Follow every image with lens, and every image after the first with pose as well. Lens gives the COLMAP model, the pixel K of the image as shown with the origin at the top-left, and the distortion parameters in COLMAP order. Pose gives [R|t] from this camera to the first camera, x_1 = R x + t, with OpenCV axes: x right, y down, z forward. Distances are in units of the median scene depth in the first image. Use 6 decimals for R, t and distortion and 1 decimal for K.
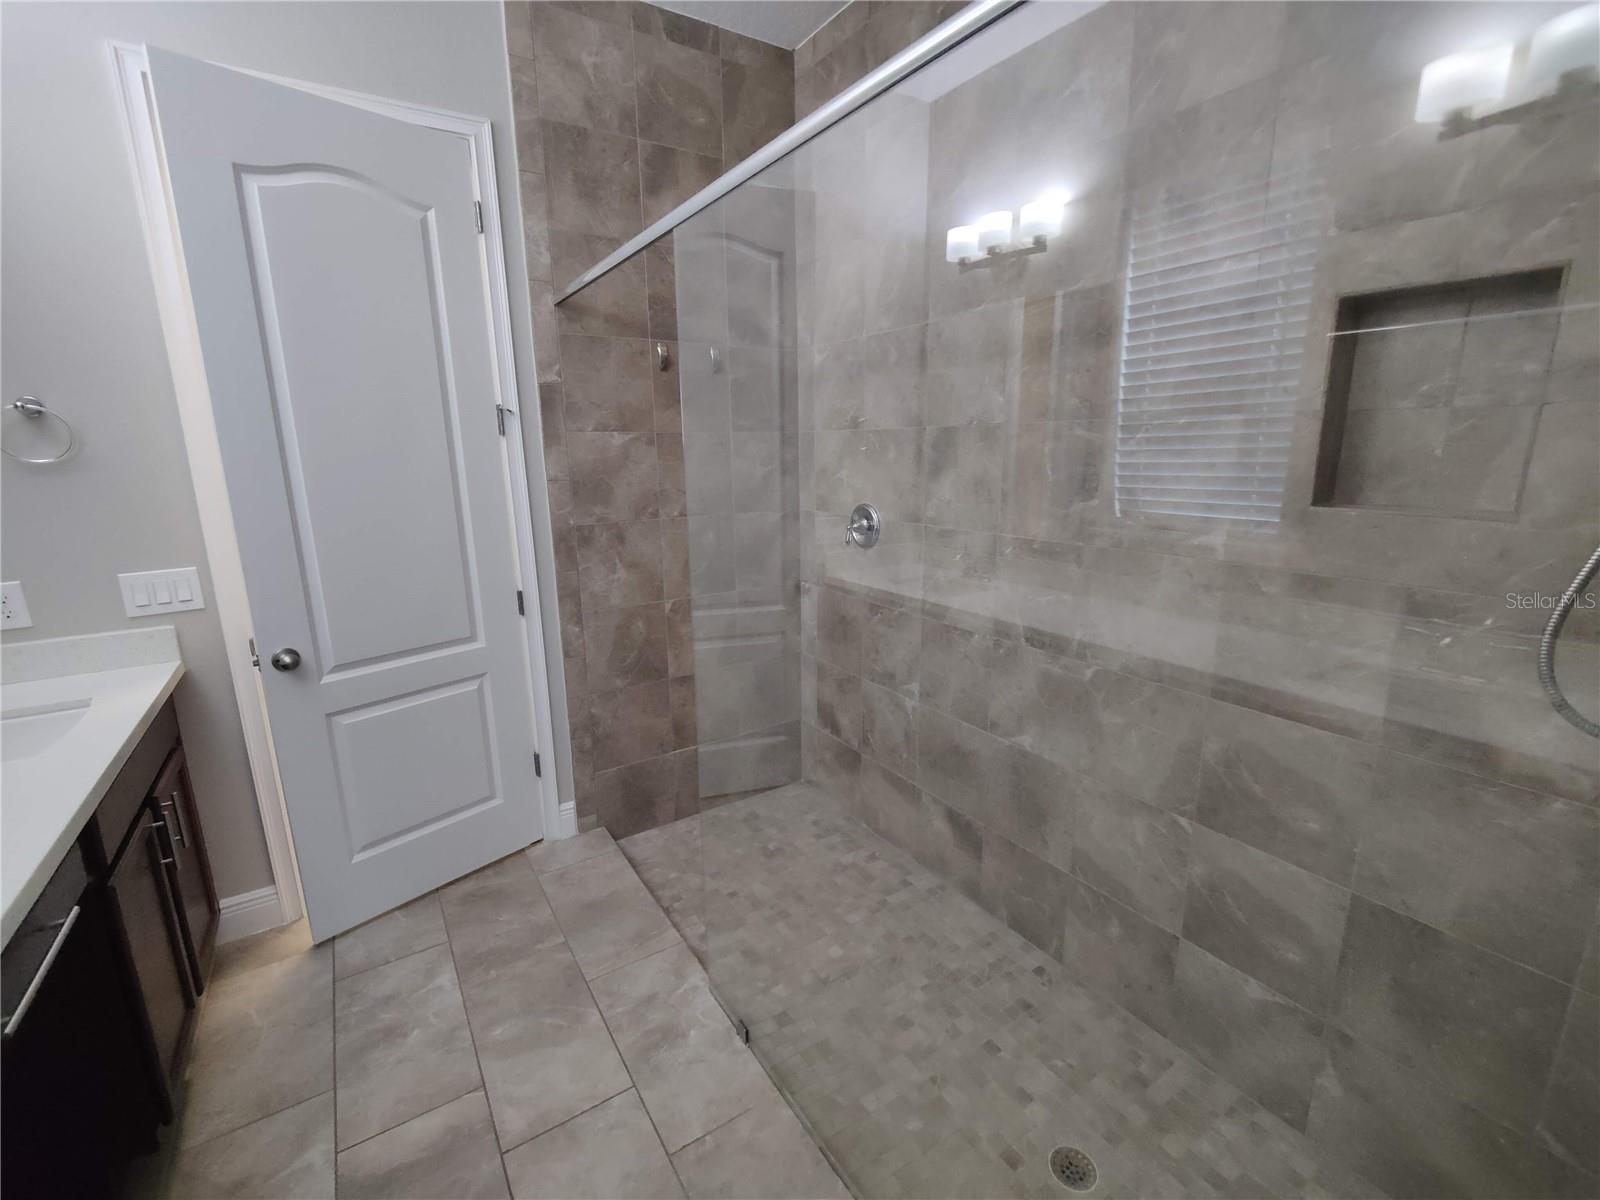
lens RADIAL K [[691.1, 0, 795.7], [0, 691.1, 593.8], [0, 0, 1]] dist [0.016923, -0.012561]
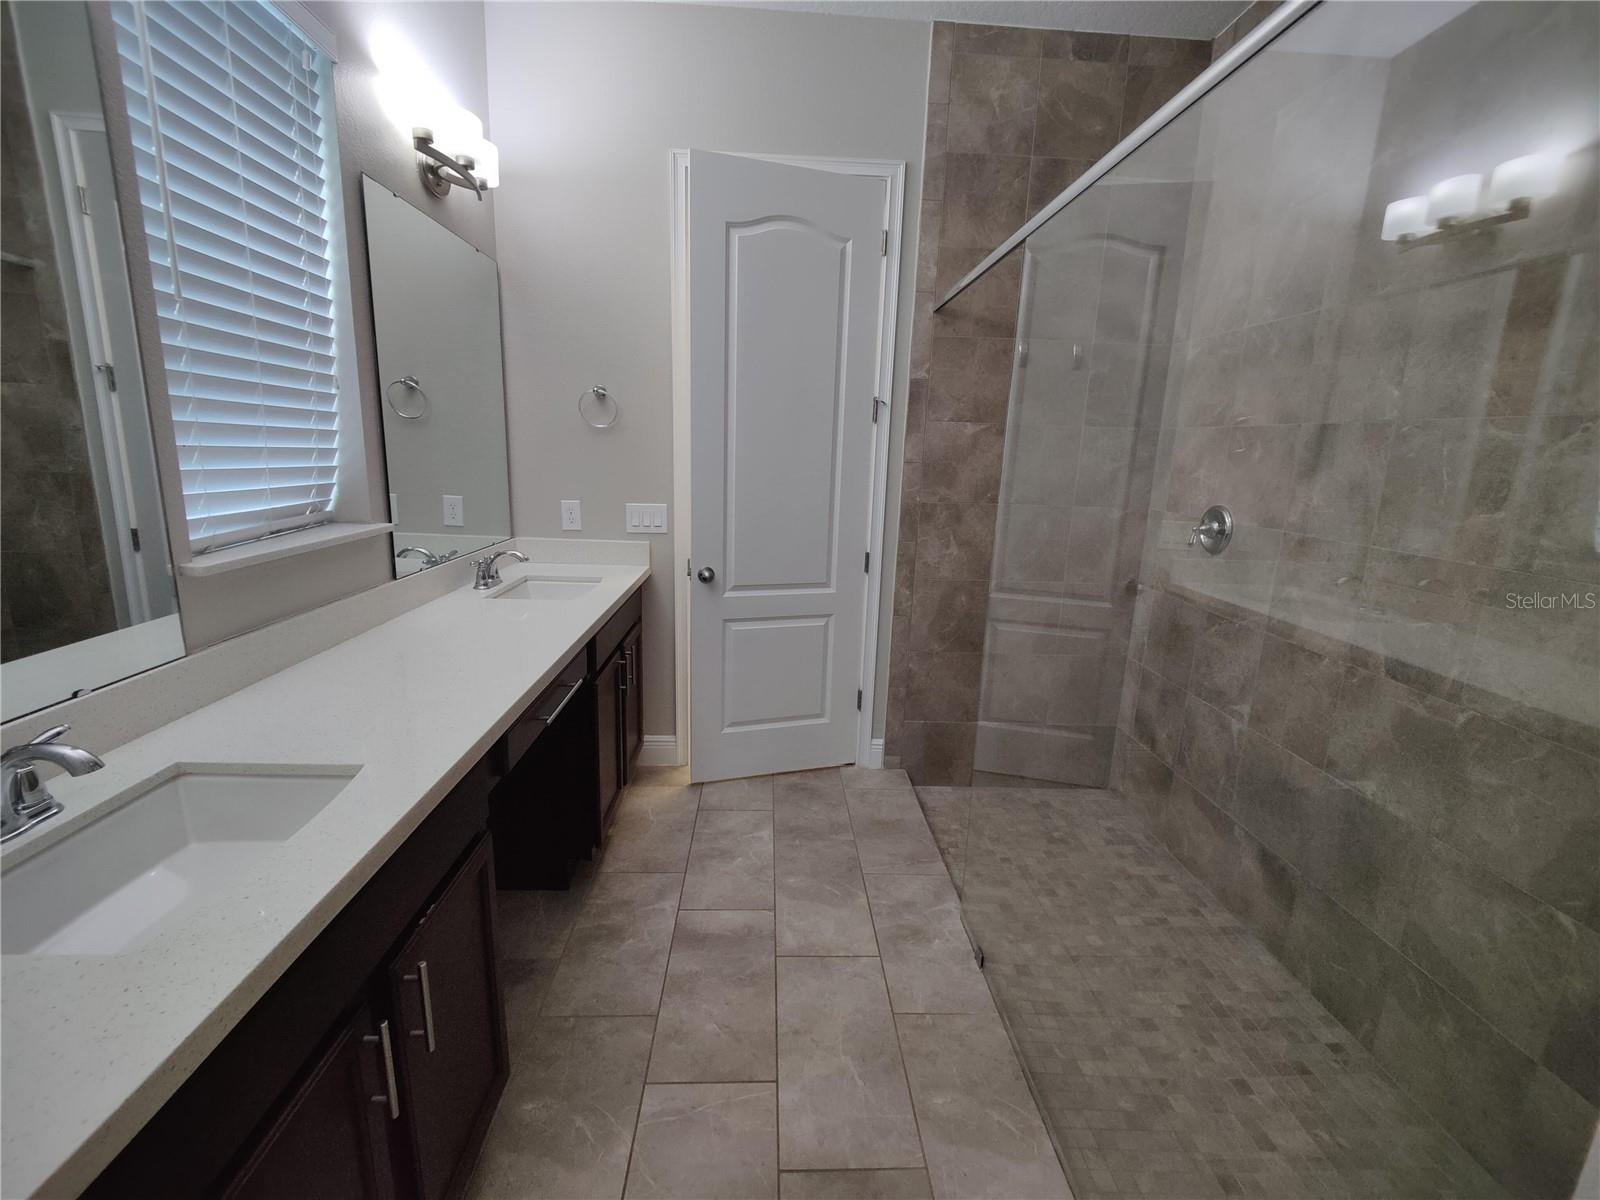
lens RADIAL K [[691.1, 0, 798.6], [0, 691.1, 595.8], [0, 0, 1]] dist [0.016923, -0.012561]
pose [[0.858747, 0.150907, -0.489674, 0.104192], [-0.155210, 0.987360, 0.032090, 0.055288], [0.488328, 0.048446, 0.871315, -0.108017]]
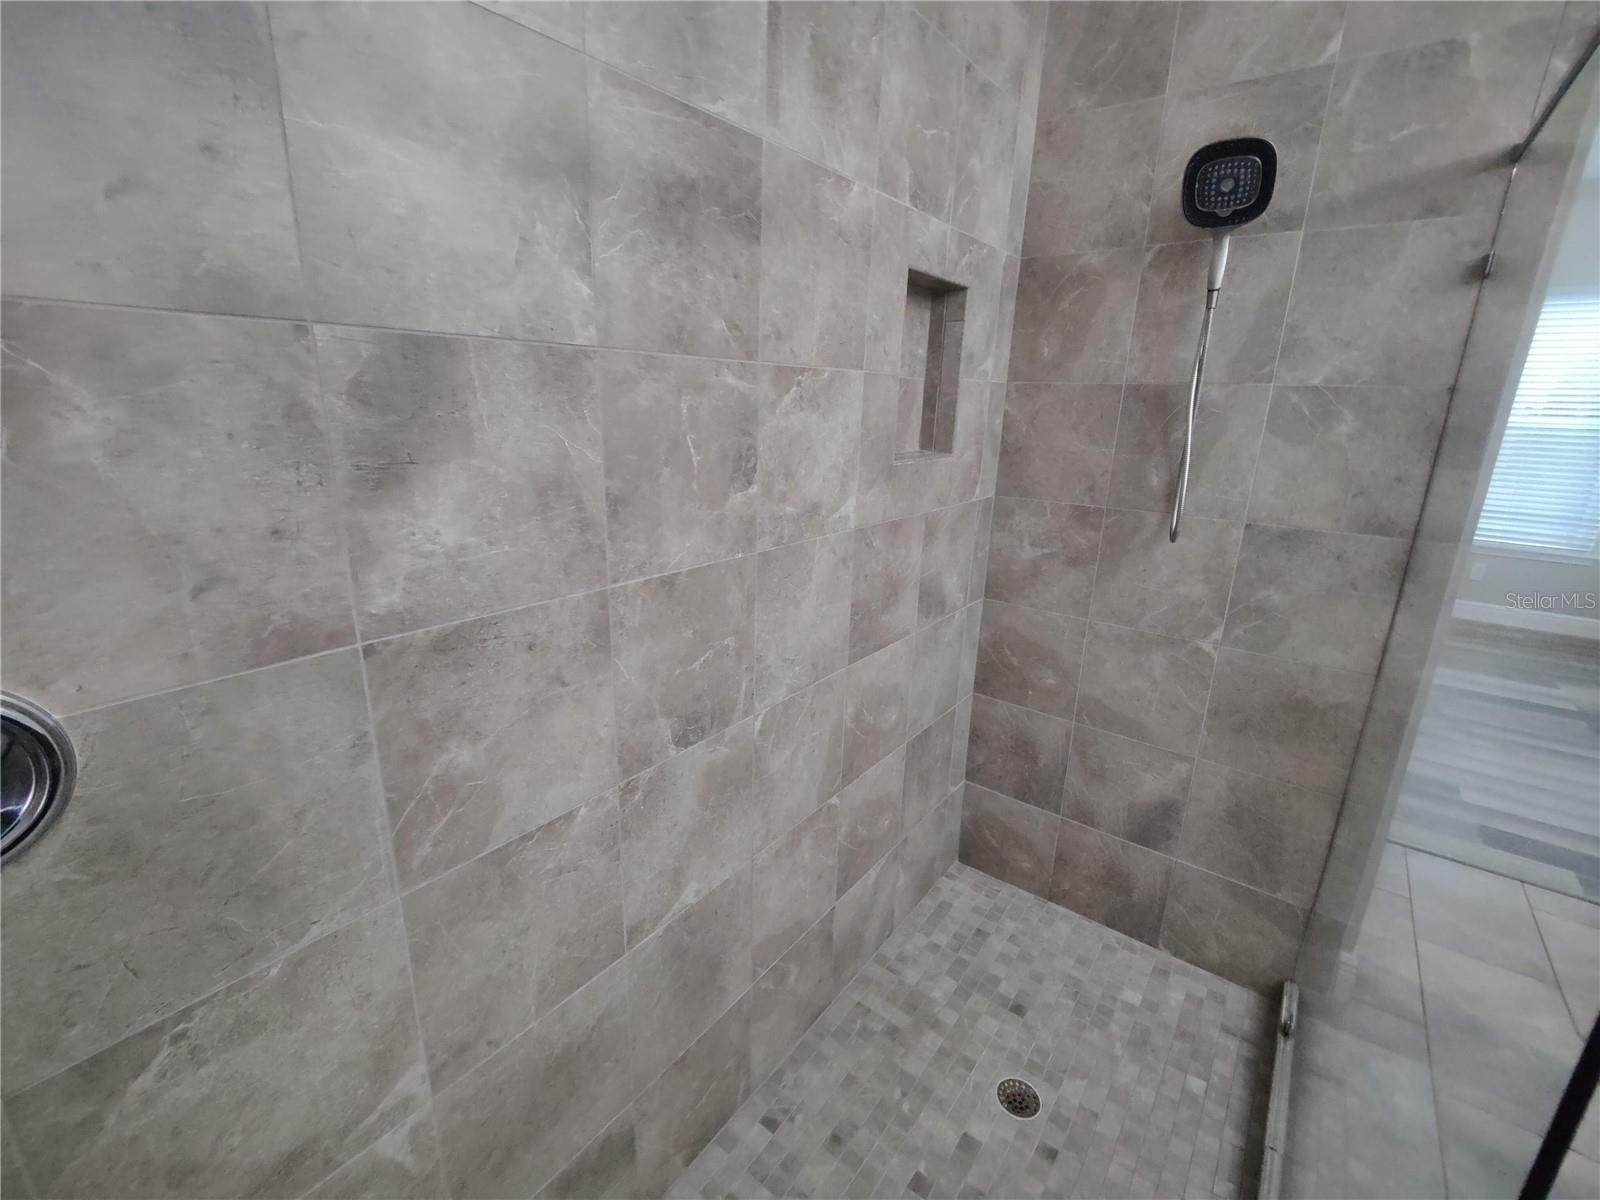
lens RADIAL K [[691.1, 0, 806.3], [0, 691.1, 593.4], [0, 0, 1]] dist [0.016923, -0.012561]
pose [[-0.336424, -0.258223, 0.905616, -0.173038], [0.174884, 0.927811, 0.329518, -0.201640], [-0.925330, 0.269235, -0.266979, 0.938463]]
